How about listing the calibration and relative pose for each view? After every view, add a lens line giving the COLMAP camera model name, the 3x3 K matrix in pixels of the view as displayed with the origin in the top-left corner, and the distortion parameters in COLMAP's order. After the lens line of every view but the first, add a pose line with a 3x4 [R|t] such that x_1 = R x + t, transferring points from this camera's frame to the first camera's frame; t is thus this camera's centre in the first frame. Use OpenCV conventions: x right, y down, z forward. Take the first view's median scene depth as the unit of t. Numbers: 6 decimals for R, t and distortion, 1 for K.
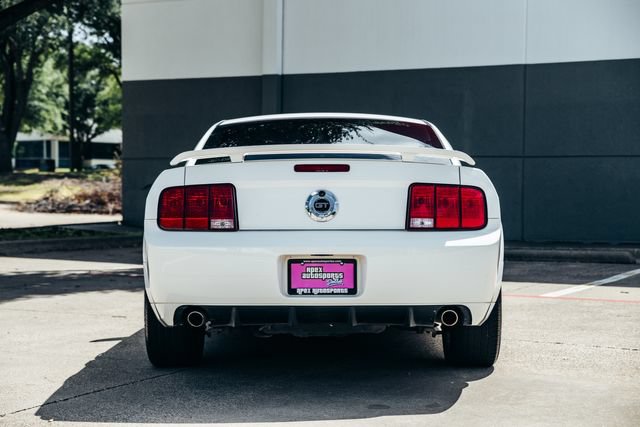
lens RADIAL K [[1216.4, 0, 319.4], [0, 1216.4, 214.7], [0, 0, 1]] dist [0.218403, 0.247526]
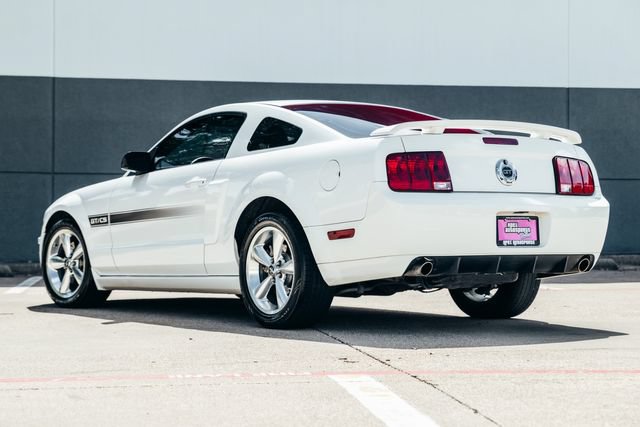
lens RADIAL K [[1397.9, 0, 320.7], [0, 1397.9, 213.2], [0, 0, 1]] dist [0.247756, 0.338834]
pose [[0.791981, 0.009430, 0.610472, -0.984178], [0.016572, 0.999180, -0.036935, 0.080641], [-0.610320, 0.039369, 0.791176, 0.023350]]
